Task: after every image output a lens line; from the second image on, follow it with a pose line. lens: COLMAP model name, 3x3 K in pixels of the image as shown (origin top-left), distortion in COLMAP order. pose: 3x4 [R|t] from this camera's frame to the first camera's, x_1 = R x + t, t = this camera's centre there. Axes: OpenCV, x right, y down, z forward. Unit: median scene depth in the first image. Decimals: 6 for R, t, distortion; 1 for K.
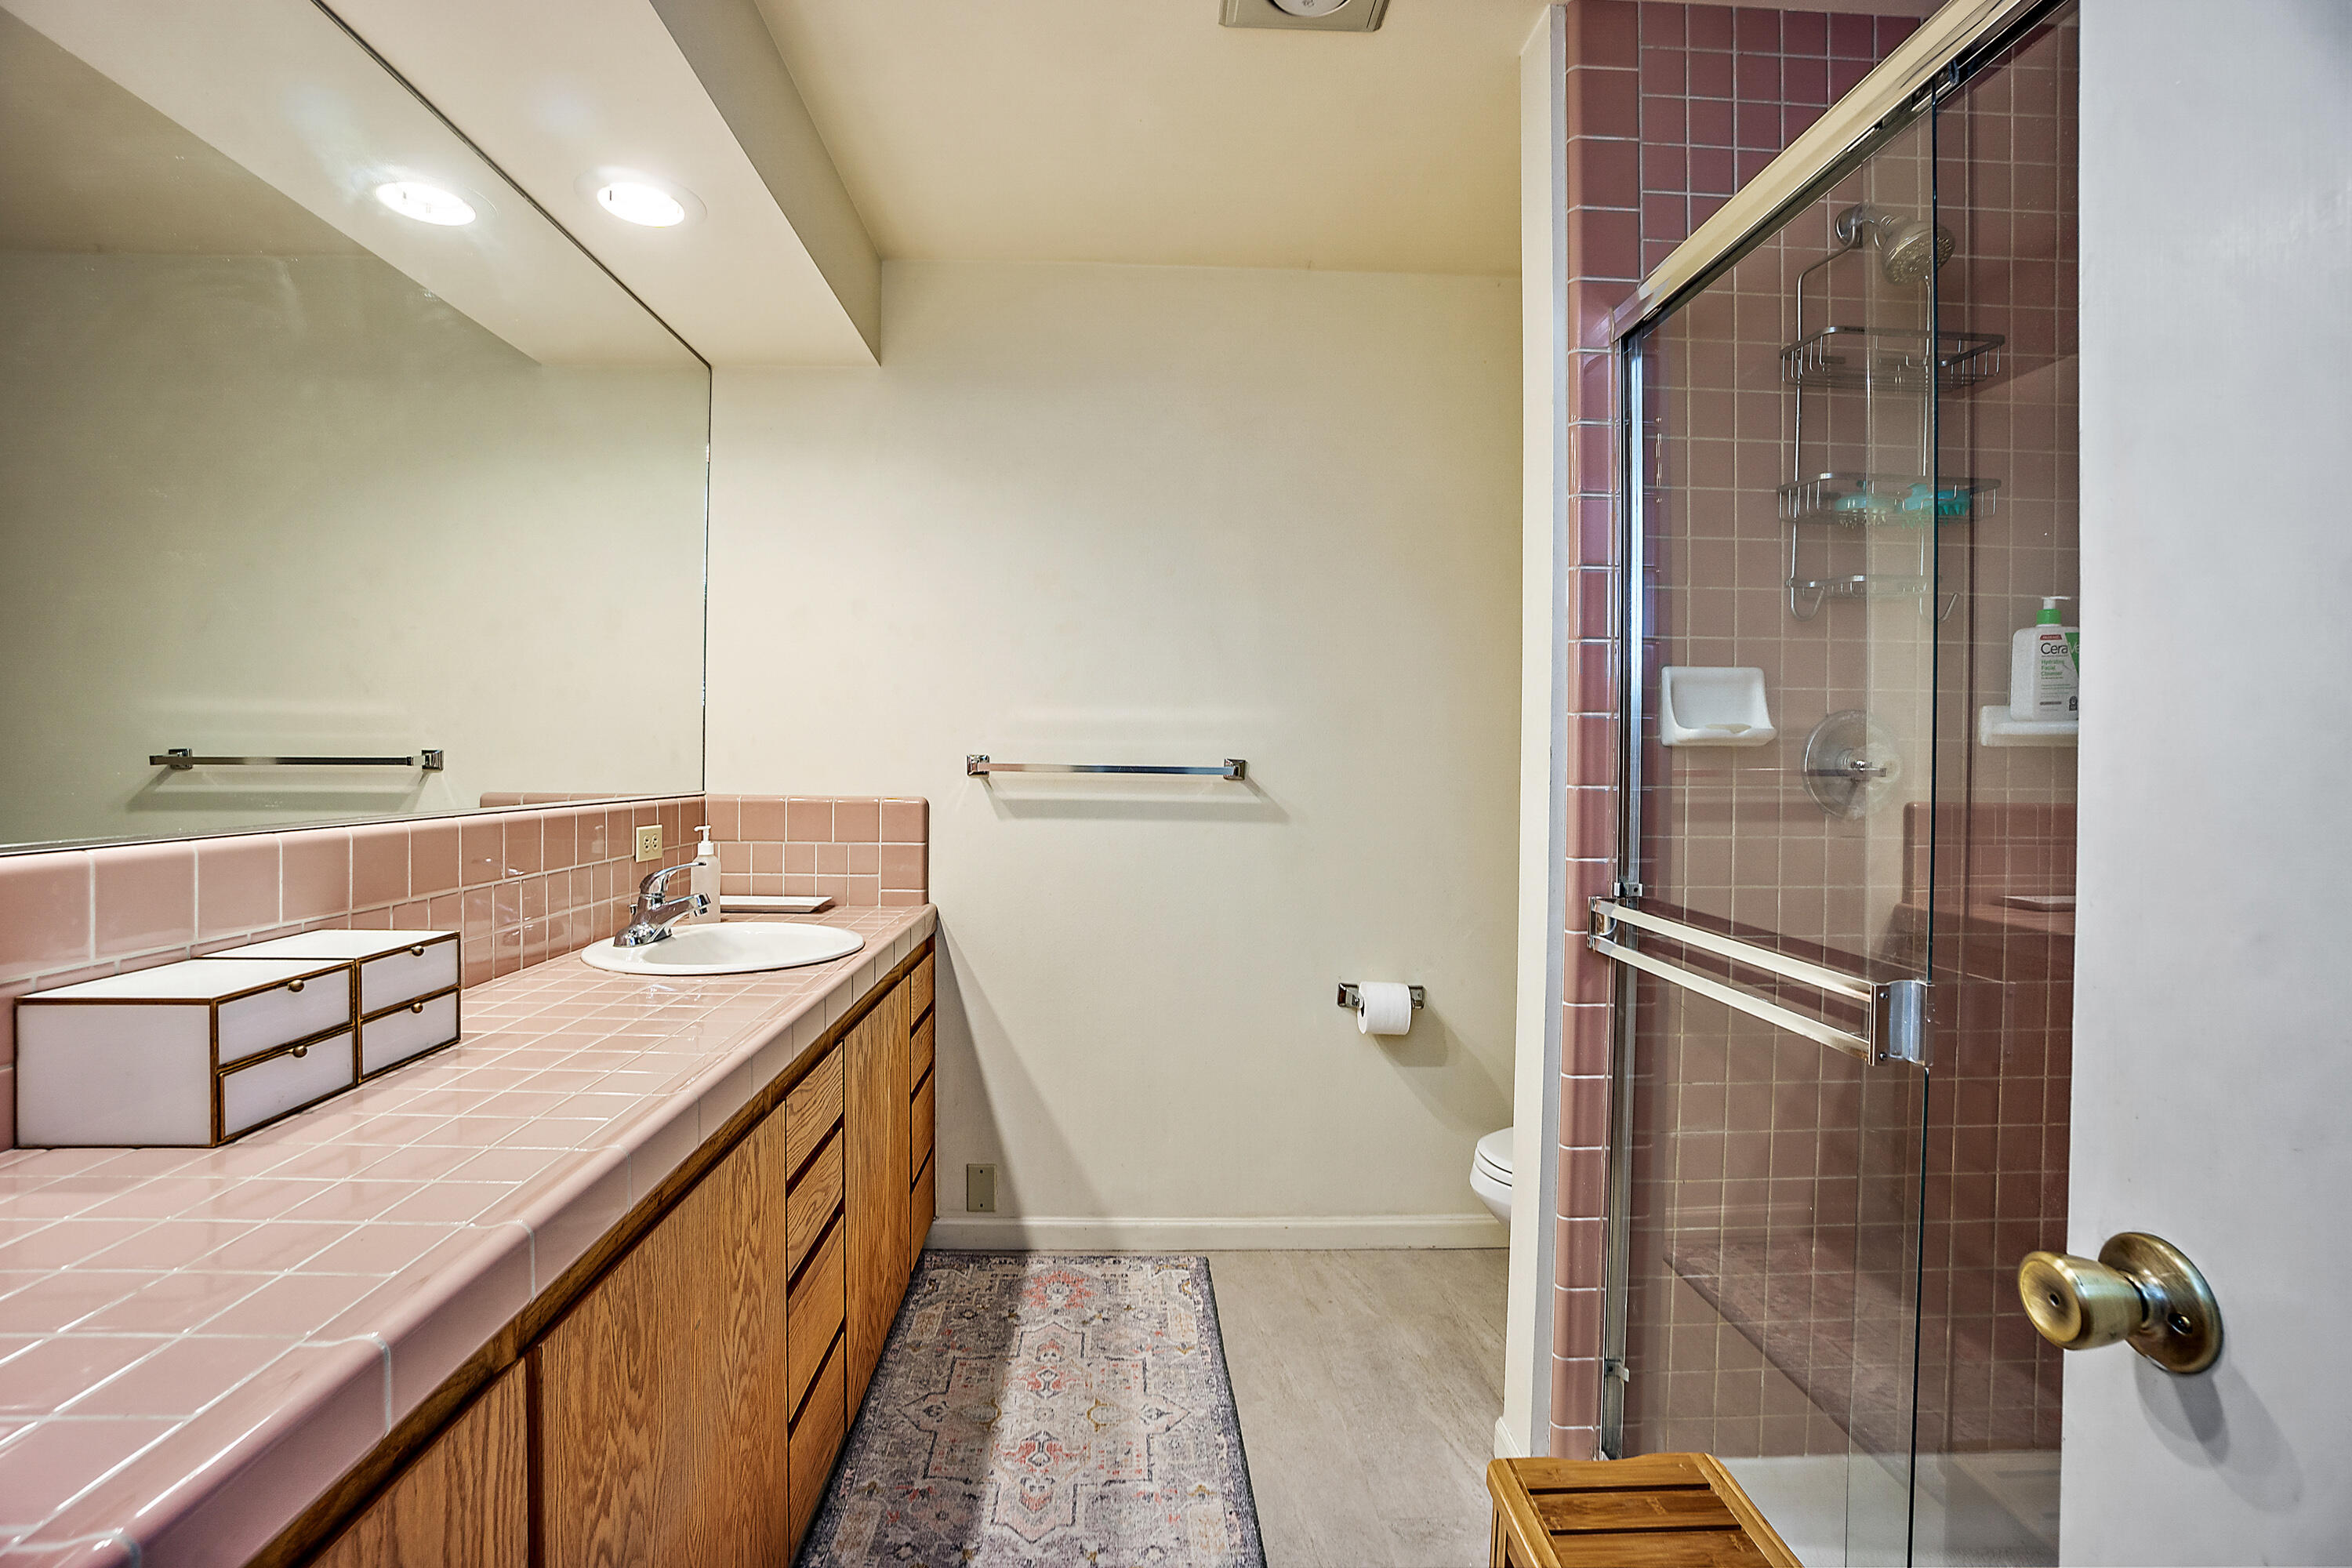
lens RADIAL K [[1048.8, 0, 1163.8], [0, 1048.8, 745.2], [0, 0, 1]] dist [-0.065774, 0.023409]
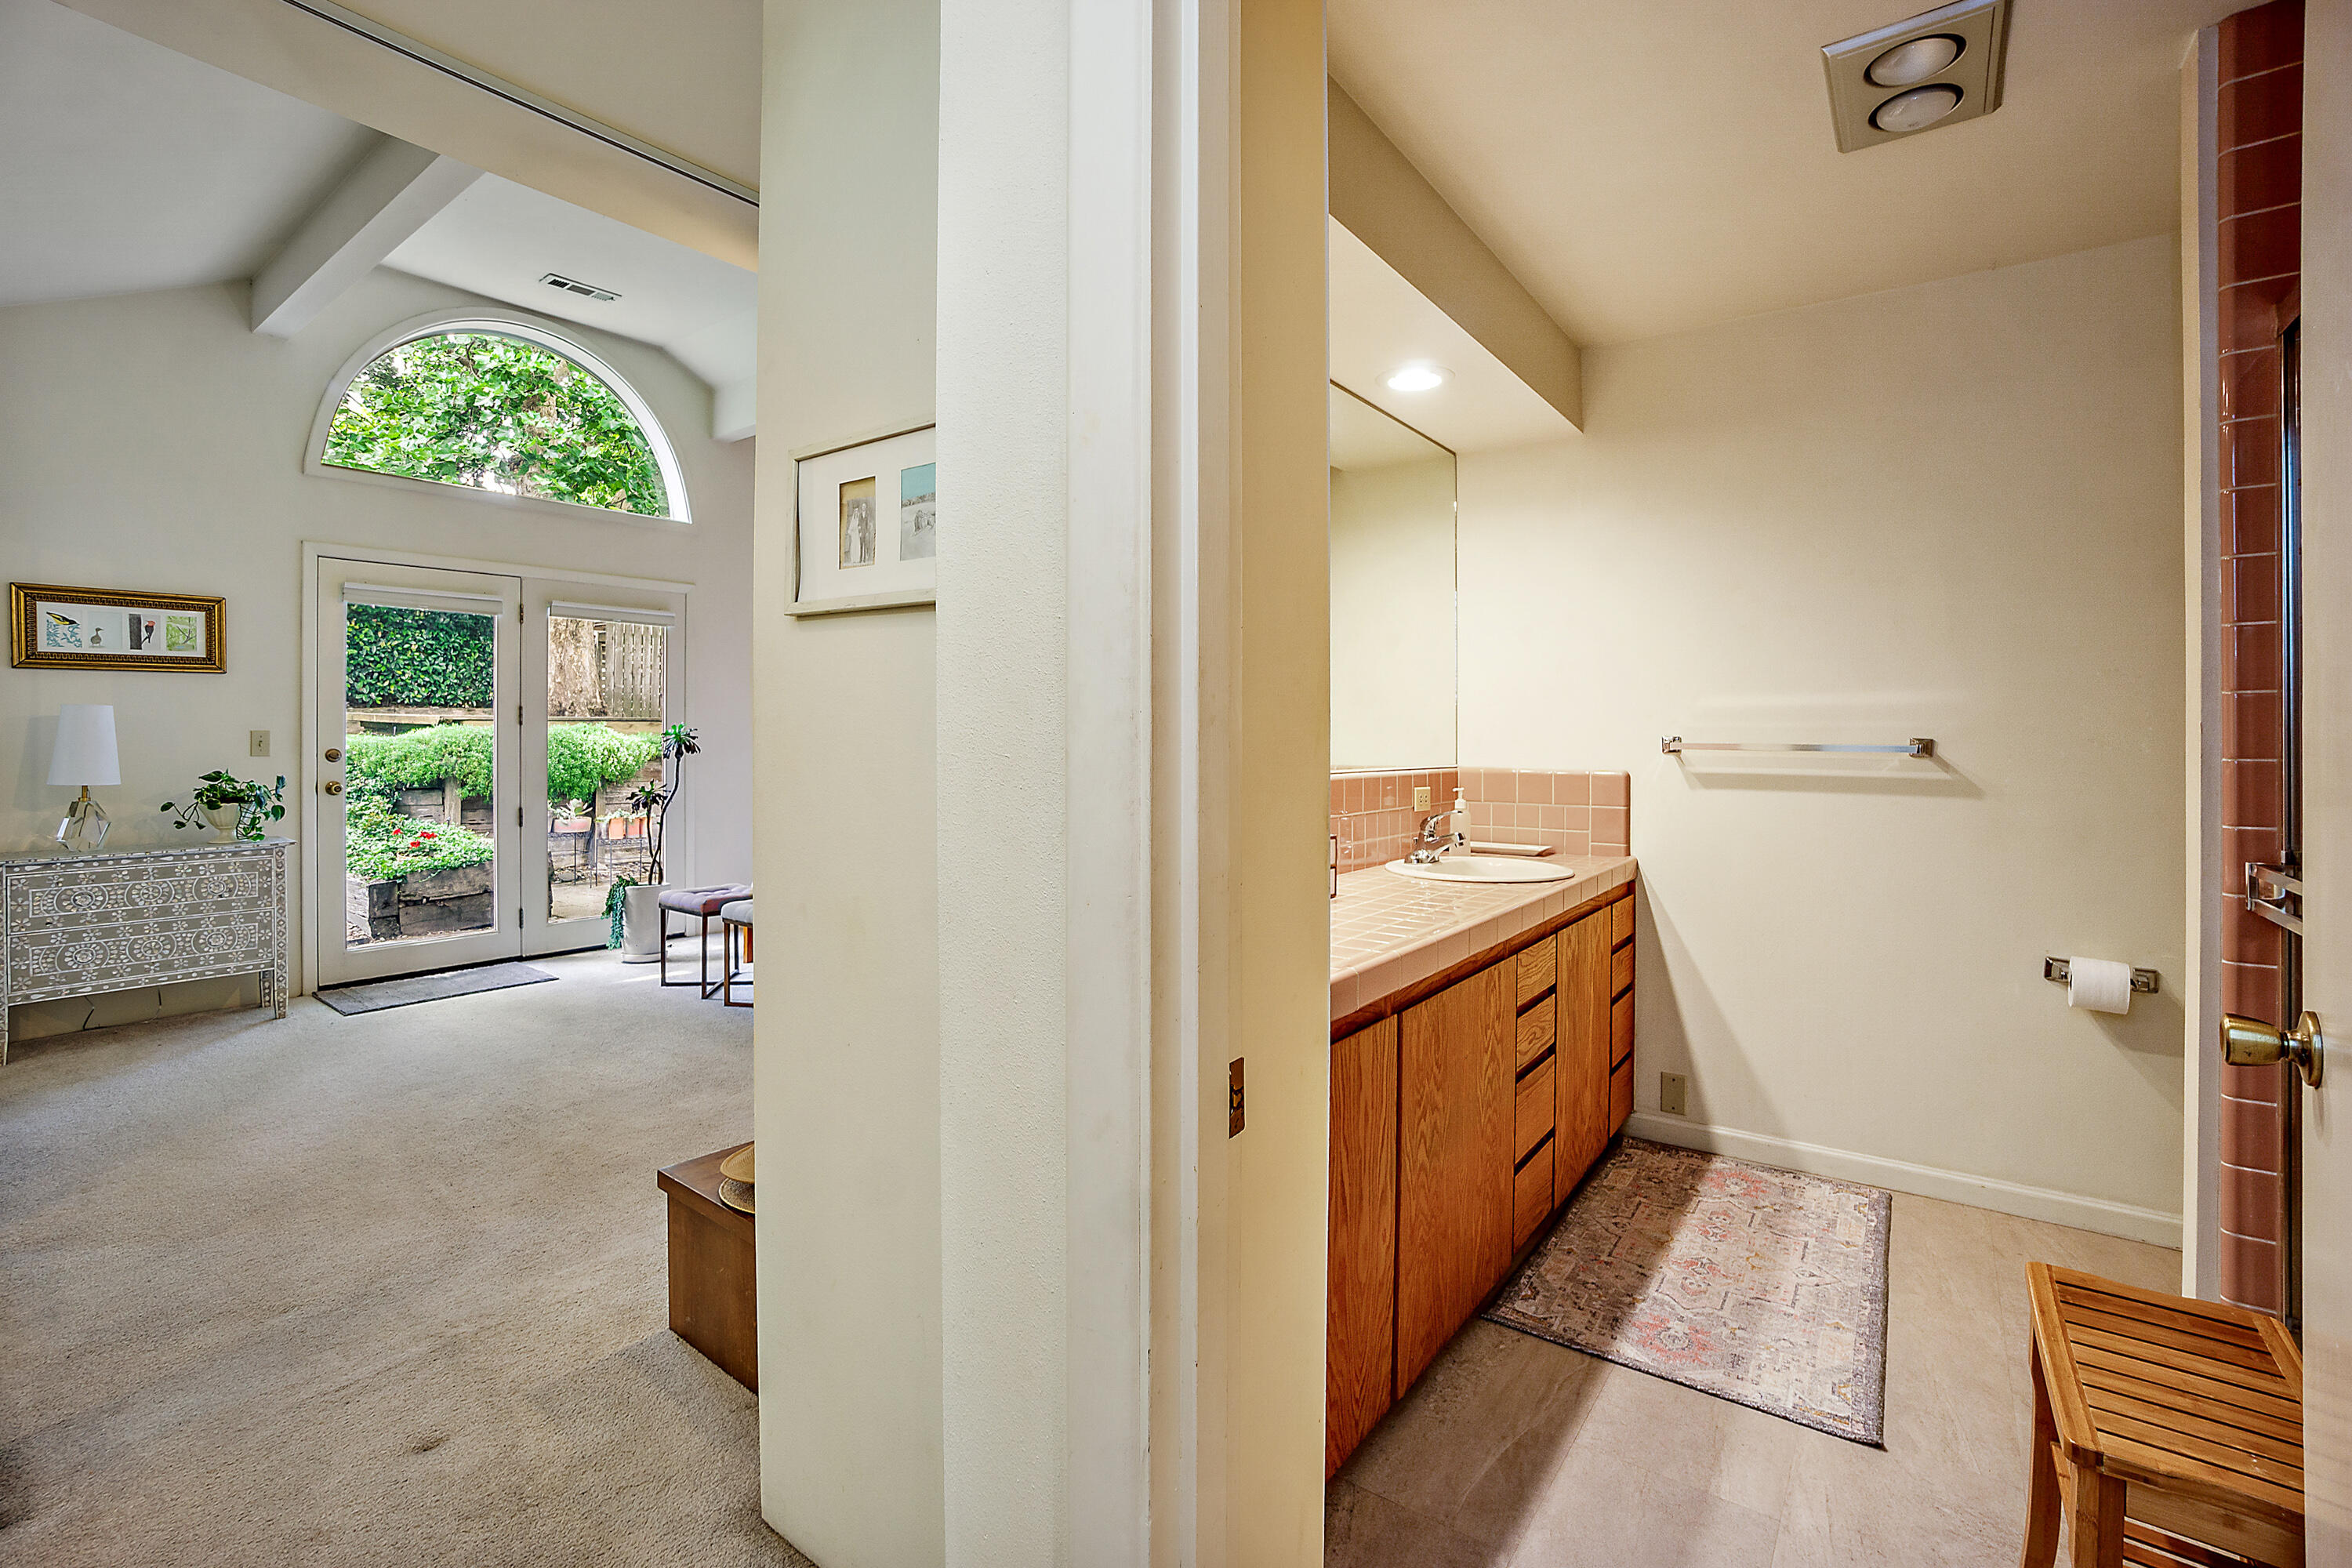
lens RADIAL K [[1048.8, 0, 1163.8], [0, 1048.8, 745.2], [0, 0, 1]] dist [-0.065774, 0.023409]
pose [[0.781955, -0.003645, -0.623324, 0.124304], [0.011906, 0.999888, 0.009089, 0.001840], [0.623221, -0.014529, 0.781911, -0.351988]]
